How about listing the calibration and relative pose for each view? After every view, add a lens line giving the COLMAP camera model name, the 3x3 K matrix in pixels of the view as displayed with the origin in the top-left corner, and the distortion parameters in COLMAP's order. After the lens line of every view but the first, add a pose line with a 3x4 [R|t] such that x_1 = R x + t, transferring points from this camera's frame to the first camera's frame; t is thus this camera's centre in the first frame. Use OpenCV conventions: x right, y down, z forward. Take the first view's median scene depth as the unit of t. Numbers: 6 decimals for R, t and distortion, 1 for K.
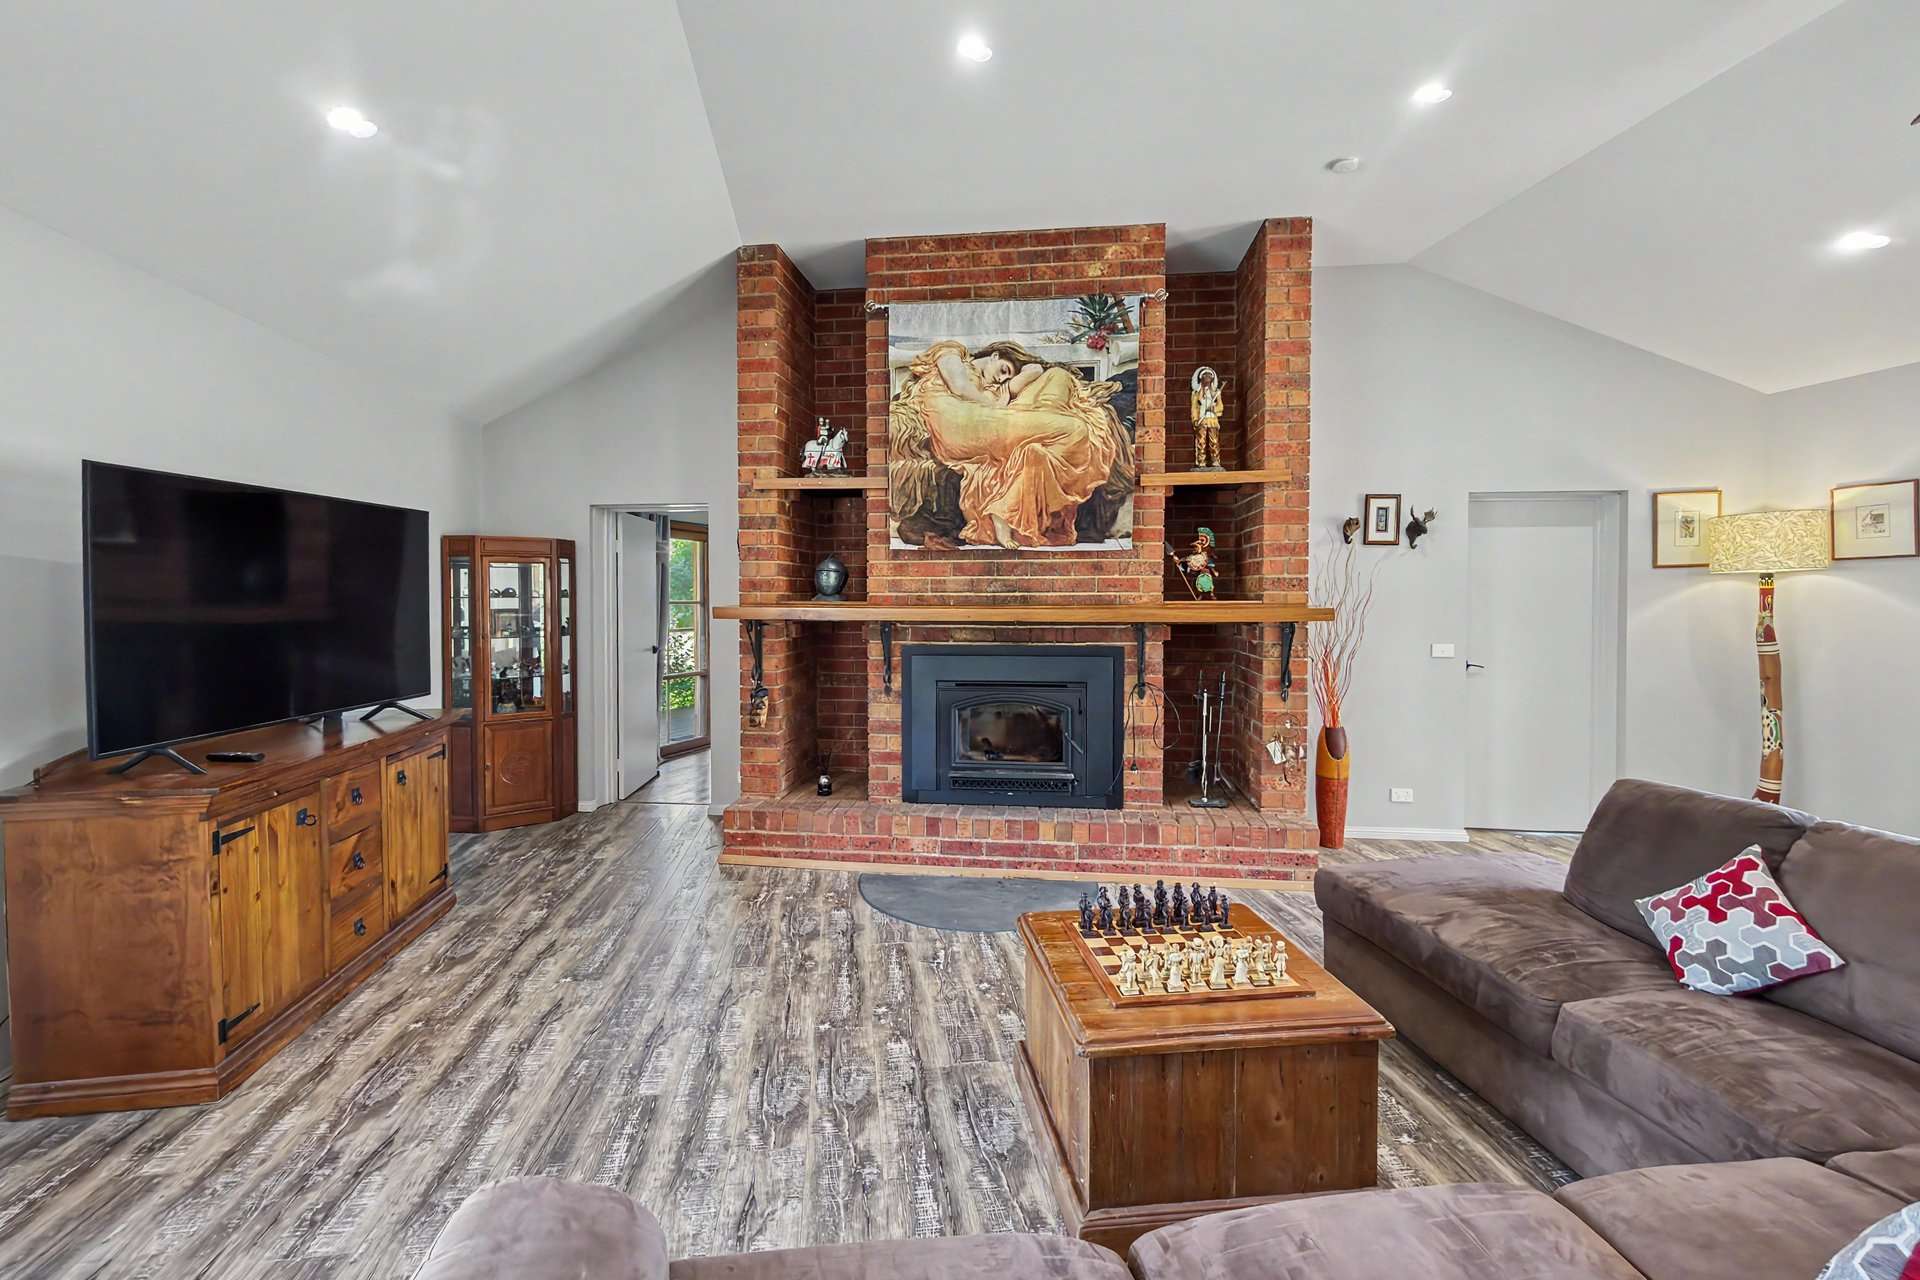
lens RADIAL K [[834.1, 0, 960.4], [0, 834.1, 610.0], [0, 0, 1]] dist [-0.001485, 0.000400]
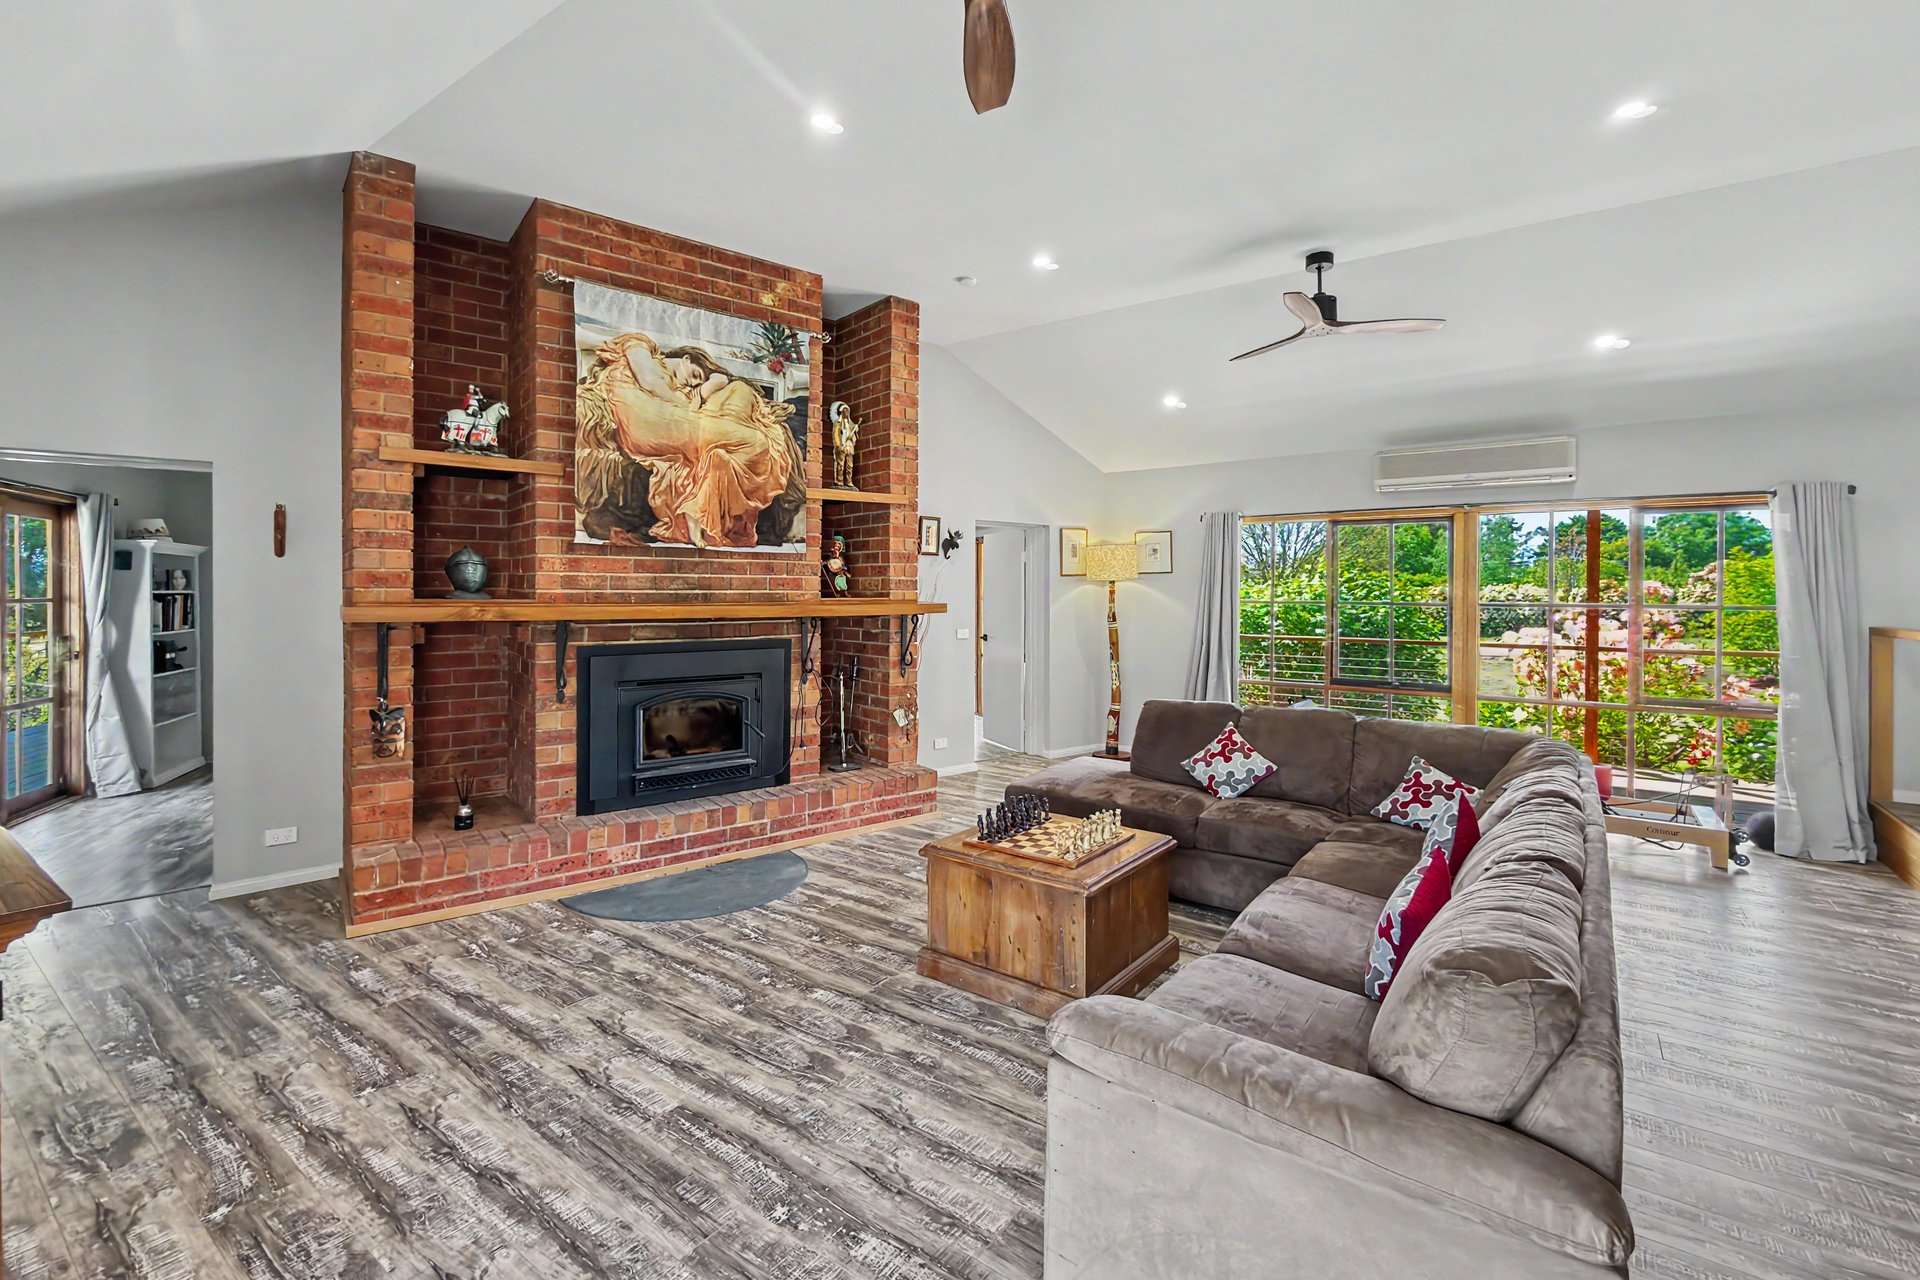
lens RADIAL K [[834.1, 0, 992.3], [0, 834.1, 594.2], [0, 0, 1]] dist [-0.001485, 0.000400]
pose [[0.683989, 0.001028, 0.729491, -0.444799], [0.009522, 0.999901, -0.010337, -0.001913], [-0.729430, 0.014017, 0.683912, 0.030432]]
